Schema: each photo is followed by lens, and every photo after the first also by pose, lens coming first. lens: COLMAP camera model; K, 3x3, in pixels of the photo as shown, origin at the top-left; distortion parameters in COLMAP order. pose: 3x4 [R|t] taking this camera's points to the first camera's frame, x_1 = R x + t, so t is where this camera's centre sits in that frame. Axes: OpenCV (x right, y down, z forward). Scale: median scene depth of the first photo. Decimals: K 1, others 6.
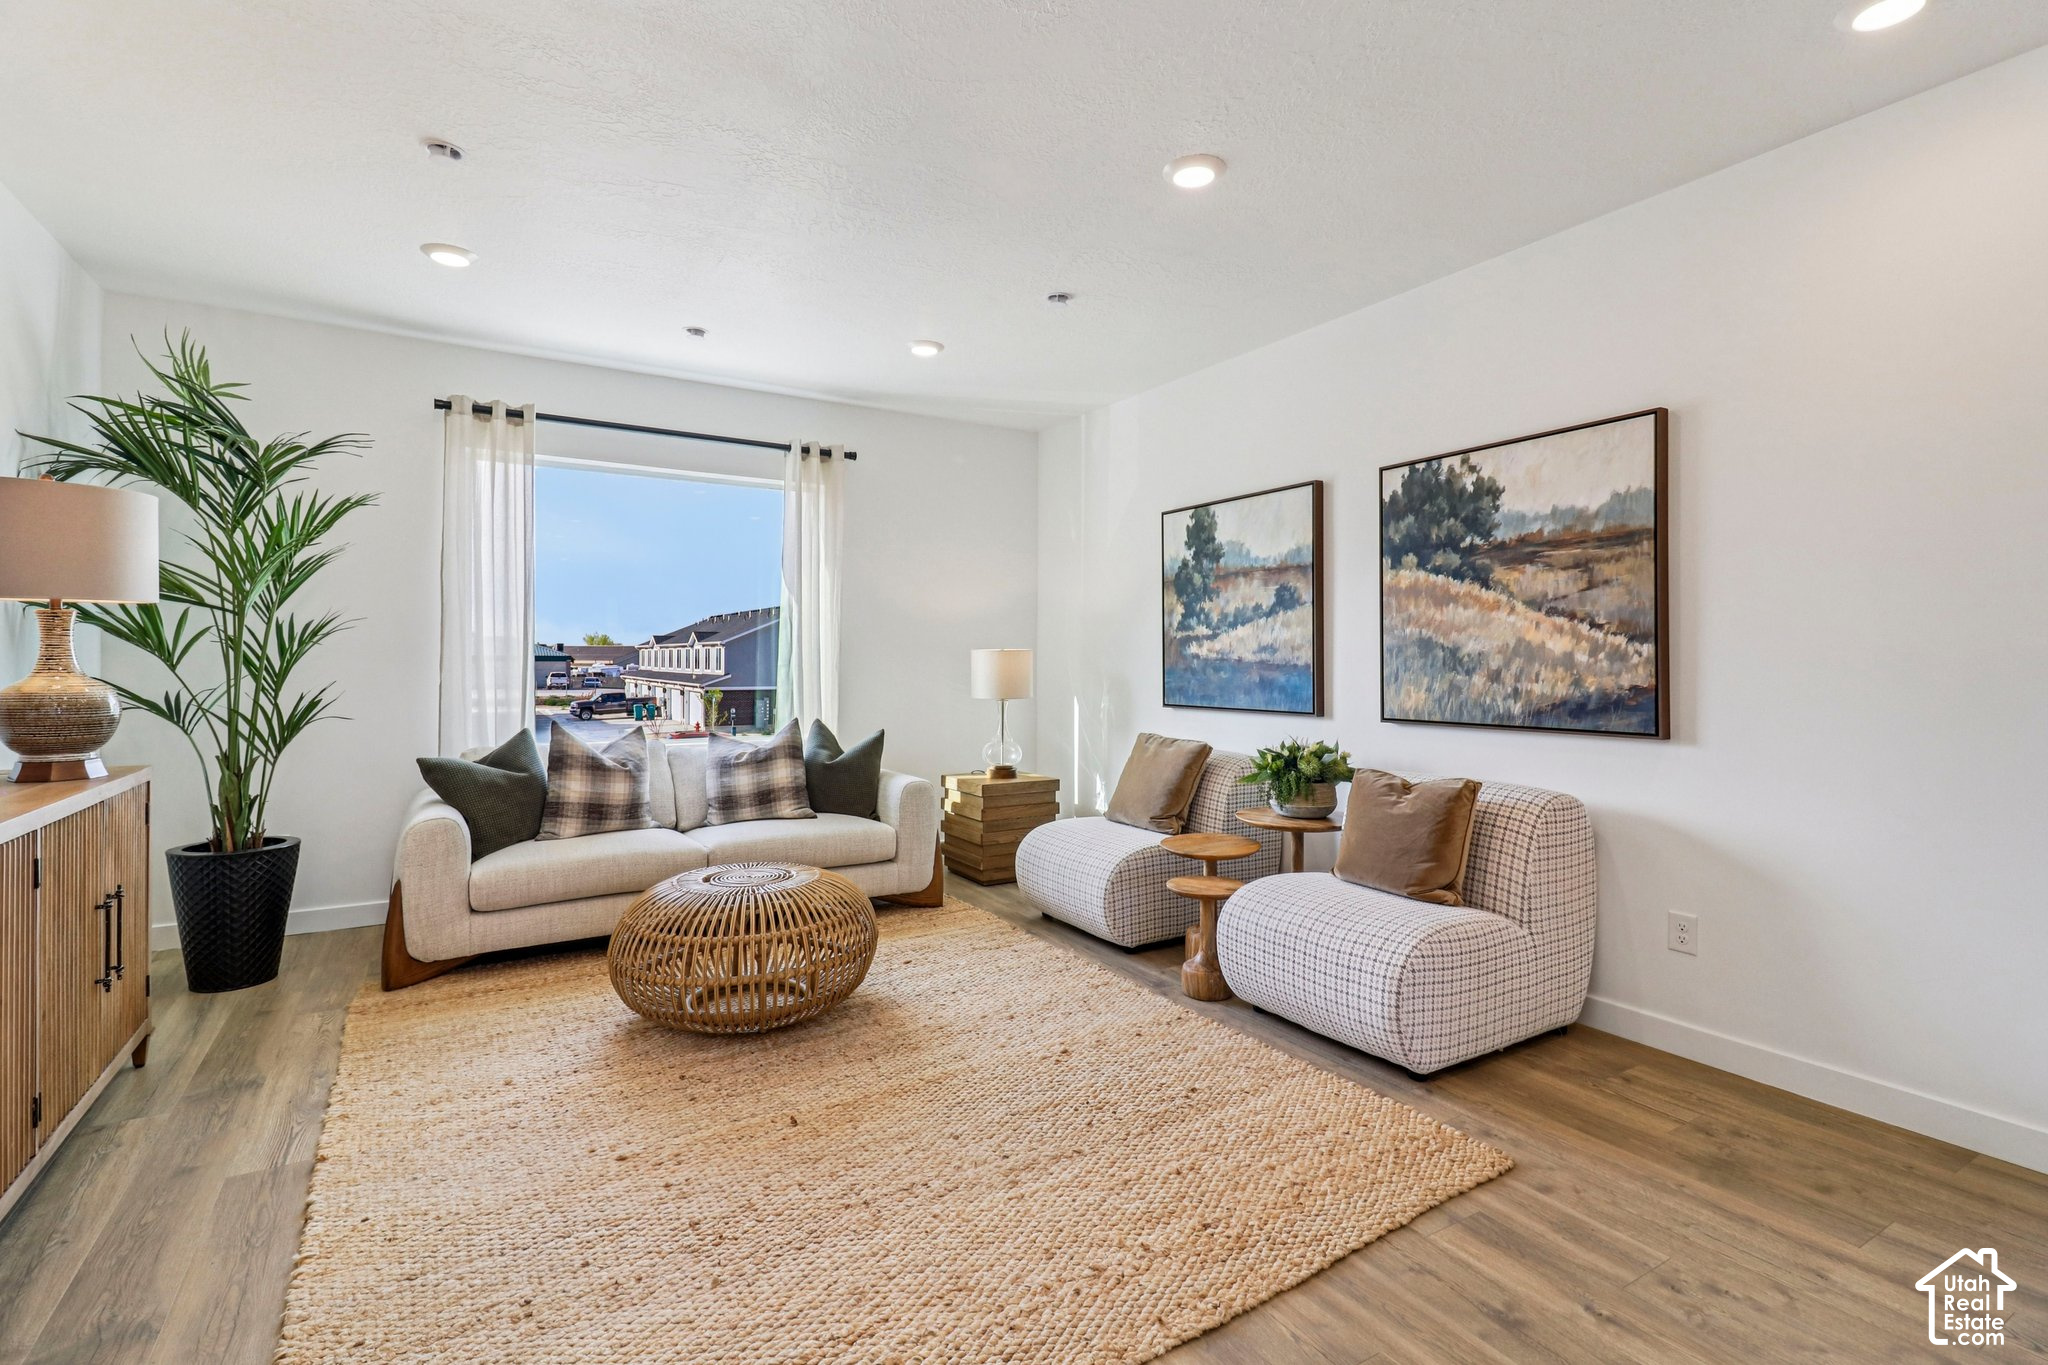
lens RADIAL K [[946.3, 0, 1017.4], [0, 946.3, 664.2], [0, 0, 1]] dist [0.017409, -0.005909]
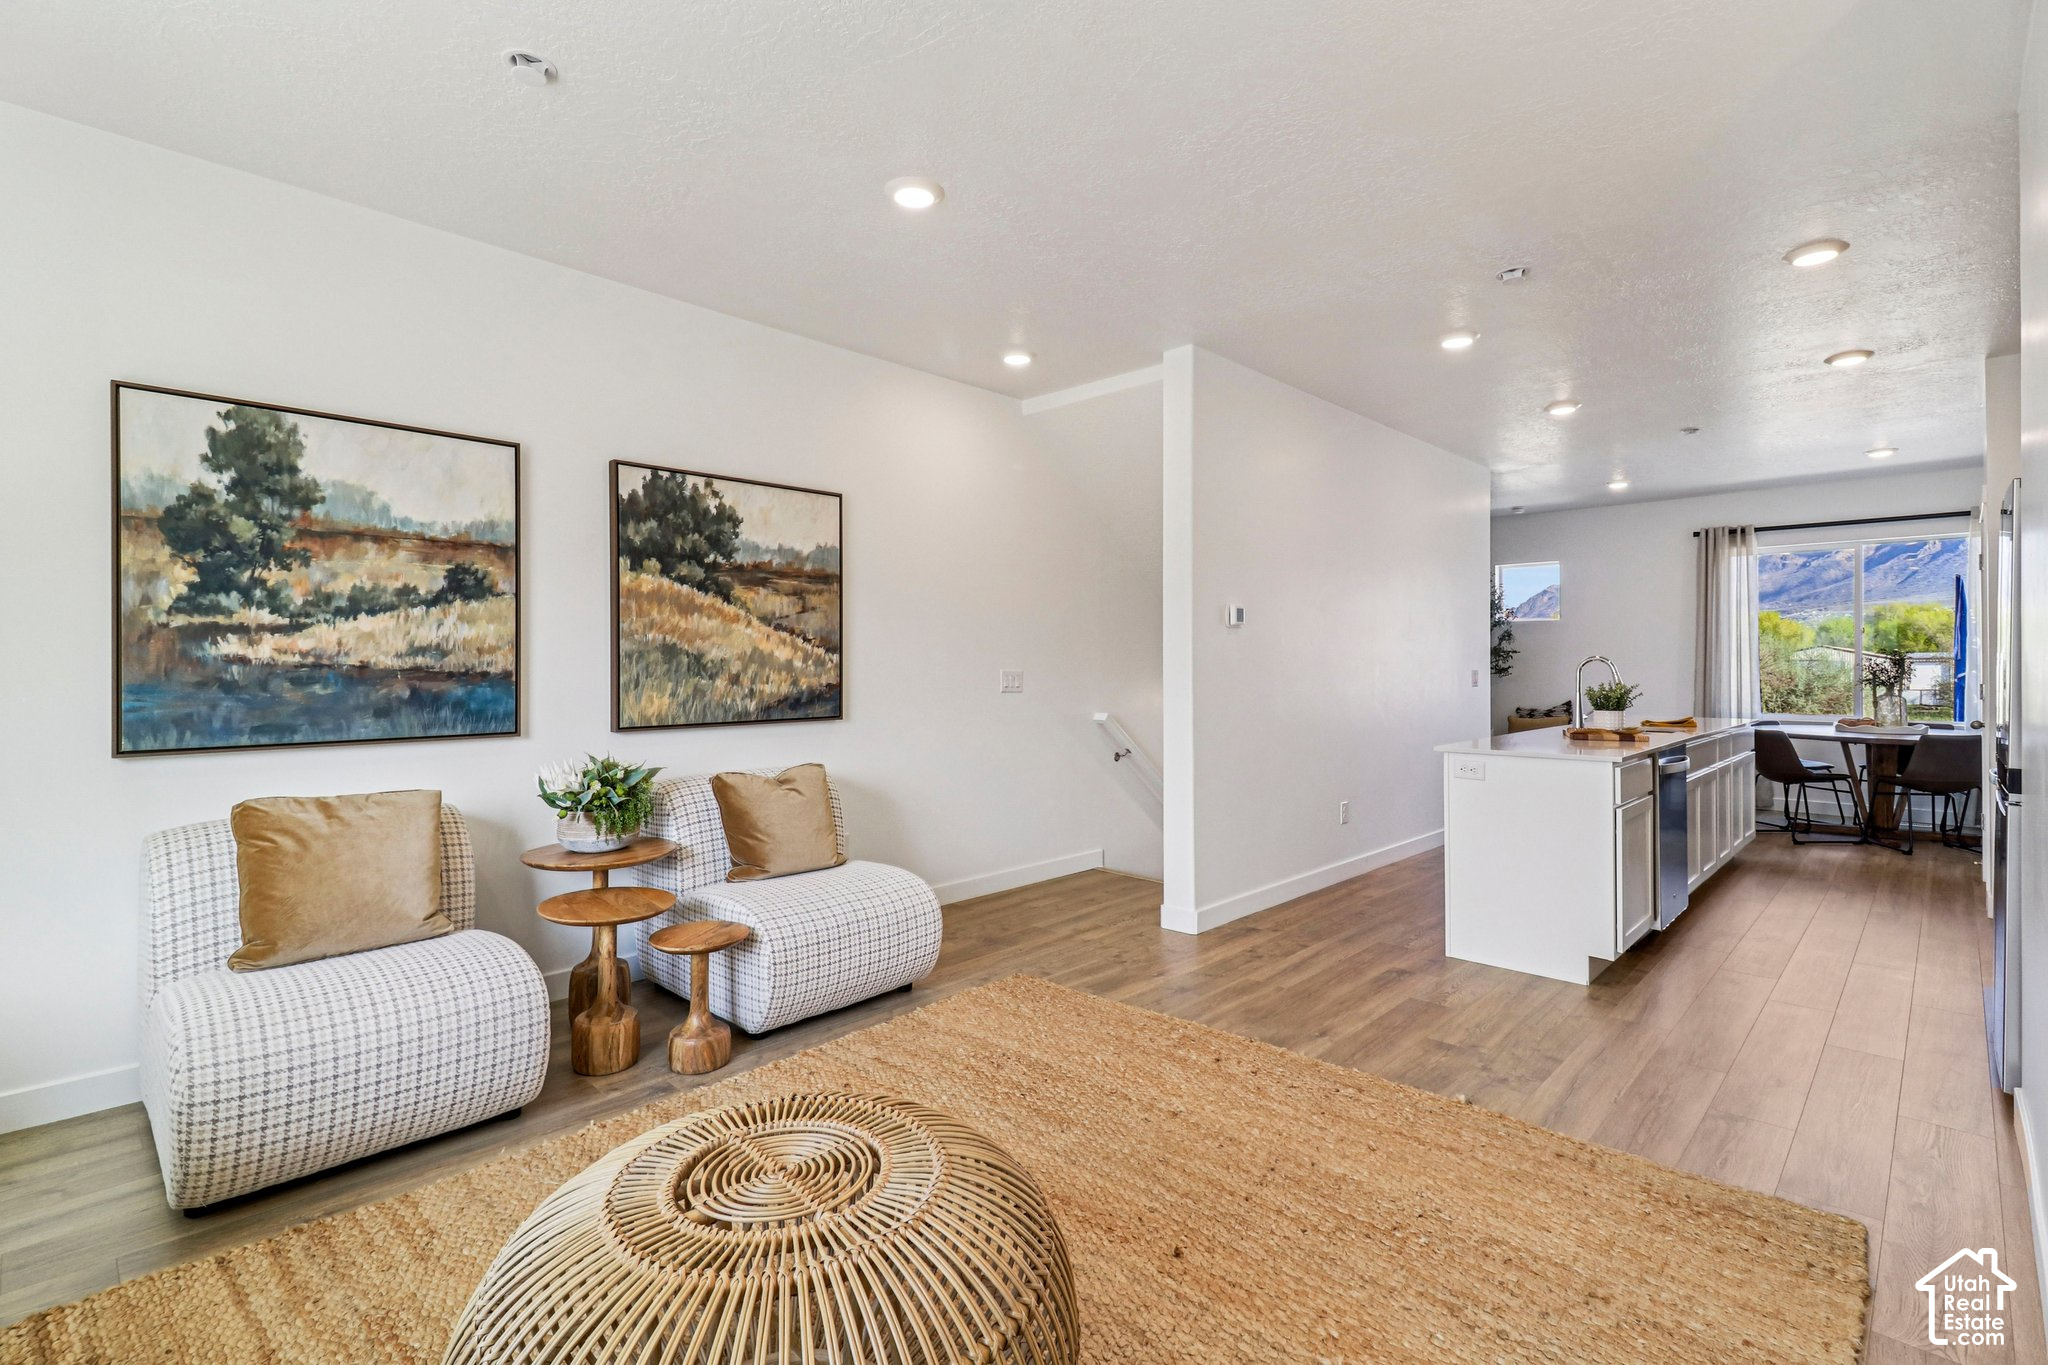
lens RADIAL K [[946.3, 0, 1017.2], [0, 946.3, 669.5], [0, 0, 1]] dist [0.017409, -0.005909]
pose [[-0.258181, -0.005733, 0.966080, -0.589911], [0.004932, 0.999962, 0.007252, -0.005326], [-0.966084, 0.006637, -0.258142, 0.814378]]
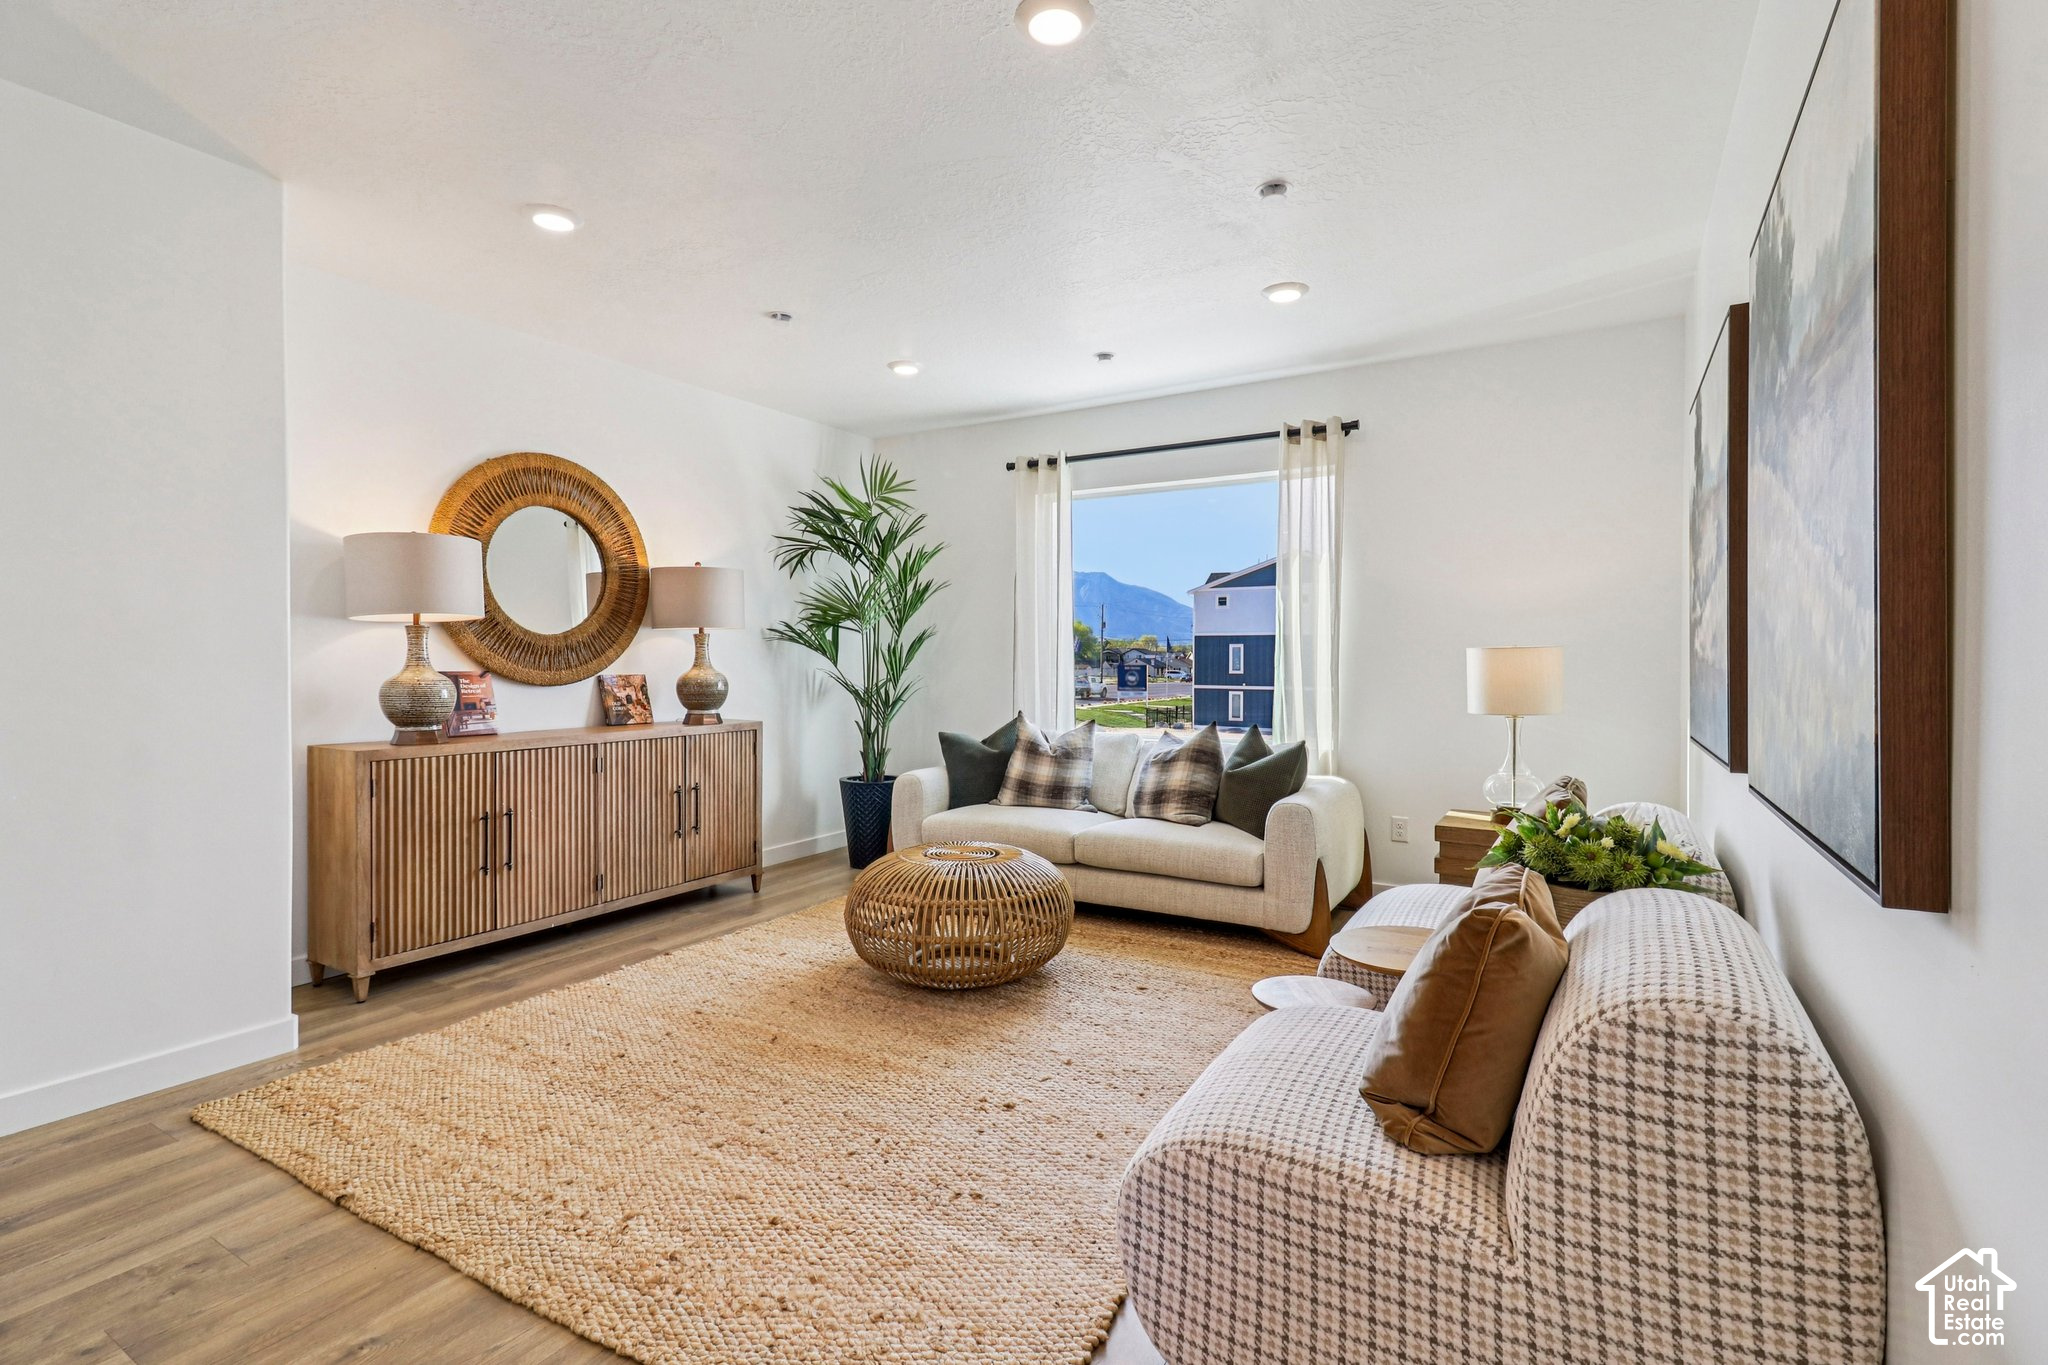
lens RADIAL K [[946.3, 0, 1029.9], [0, 946.3, 675.2], [0, 0, 1]] dist [0.017409, -0.005909]
pose [[0.474643, 0.015727, -0.880038, 0.603275], [-0.005715, 0.999874, 0.014786, -0.004237], [0.880160, -0.001989, 0.474674, 0.434871]]
